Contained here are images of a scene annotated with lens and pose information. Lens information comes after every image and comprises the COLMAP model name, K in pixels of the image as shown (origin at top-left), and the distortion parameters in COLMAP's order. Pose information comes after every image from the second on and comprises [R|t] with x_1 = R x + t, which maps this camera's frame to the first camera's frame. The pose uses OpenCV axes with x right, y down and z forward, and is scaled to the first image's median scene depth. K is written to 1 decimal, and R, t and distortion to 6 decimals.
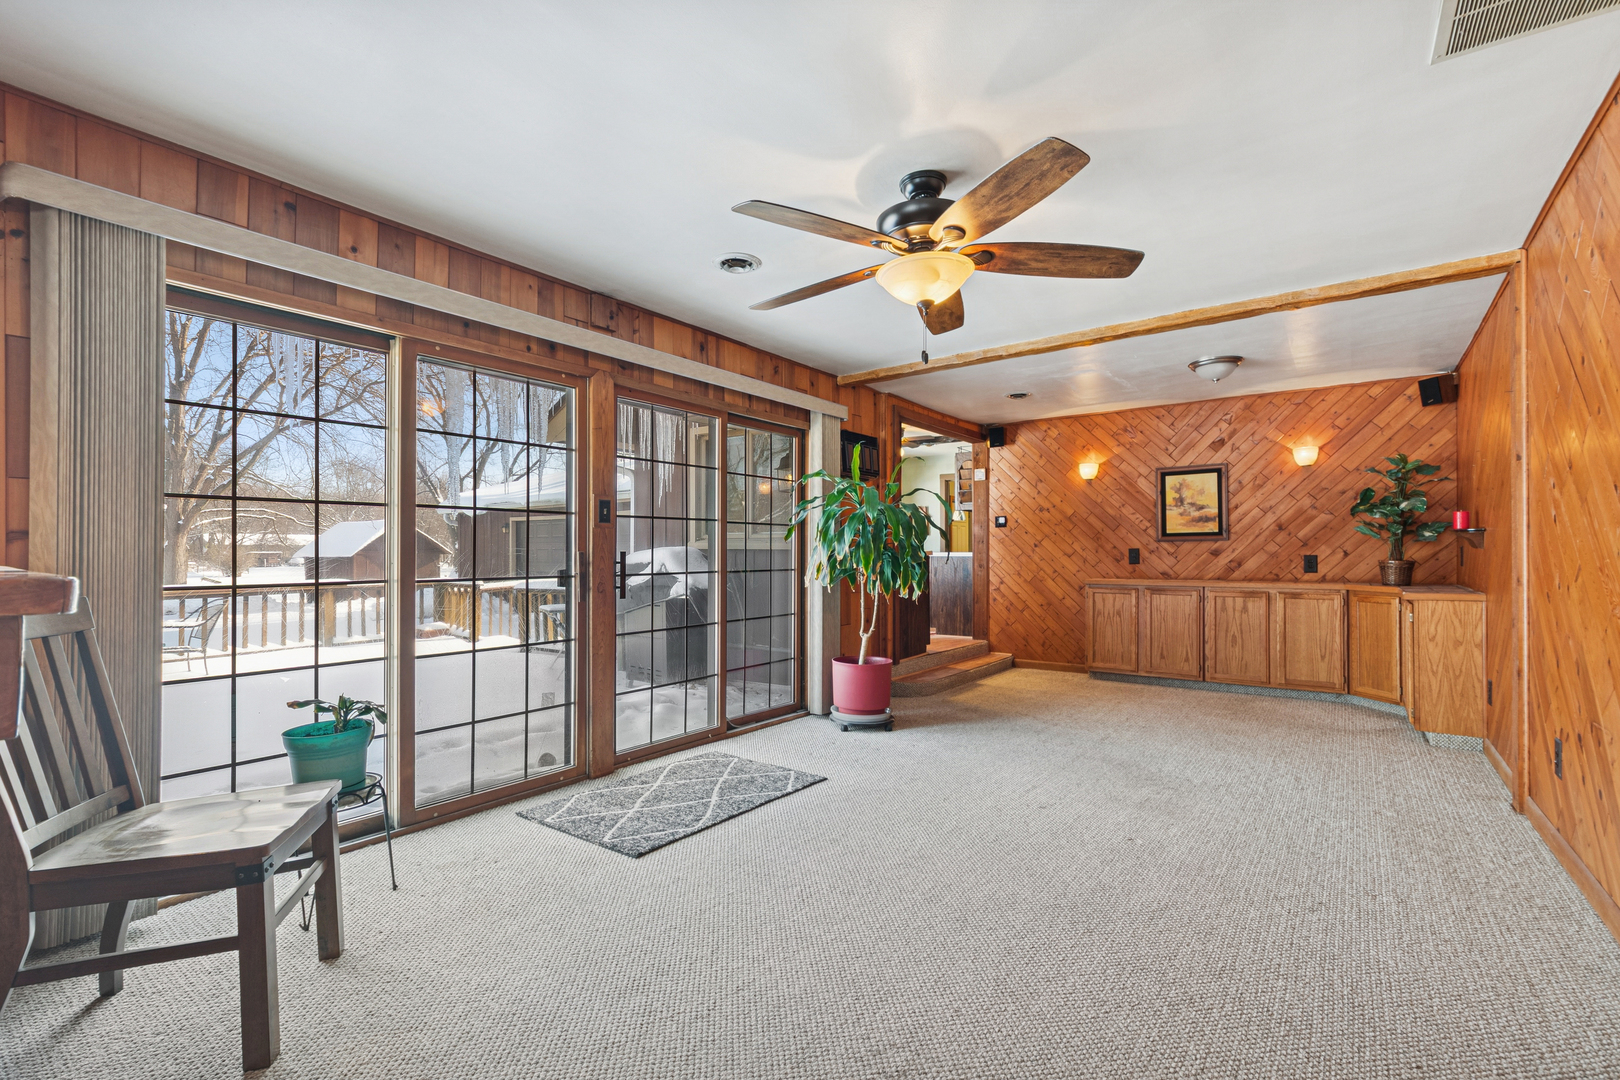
lens RADIAL K [[726.5, 0, 802.8], [0, 726.5, 550.9], [0, 0, 1]] dist [-0.001377, 0.000825]
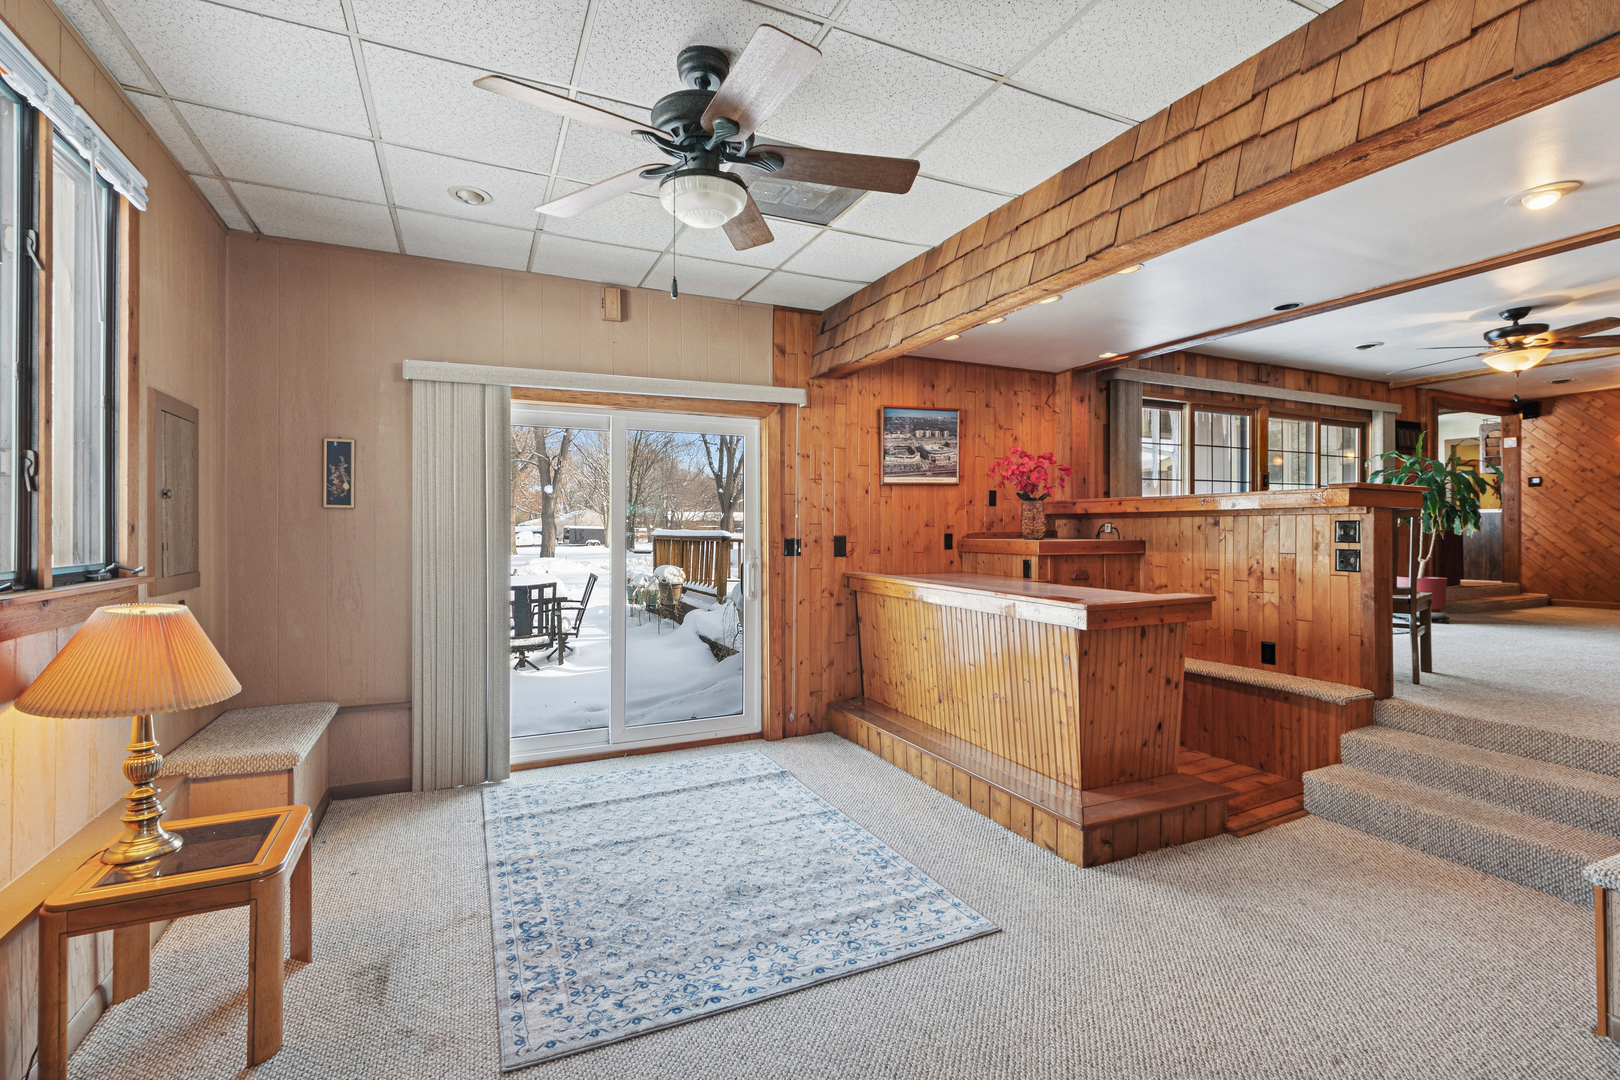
lens RADIAL K [[726.5, 0, 806.5], [0, 726.5, 525.8], [0, 0, 1]] dist [-0.001377, 0.000825]
pose [[0.882480, 0.000606, -0.470350, -0.224822], [0.000042, 0.999999, 0.001367, 0.030683], [0.470350, -0.001226, 0.882479, -0.617554]]
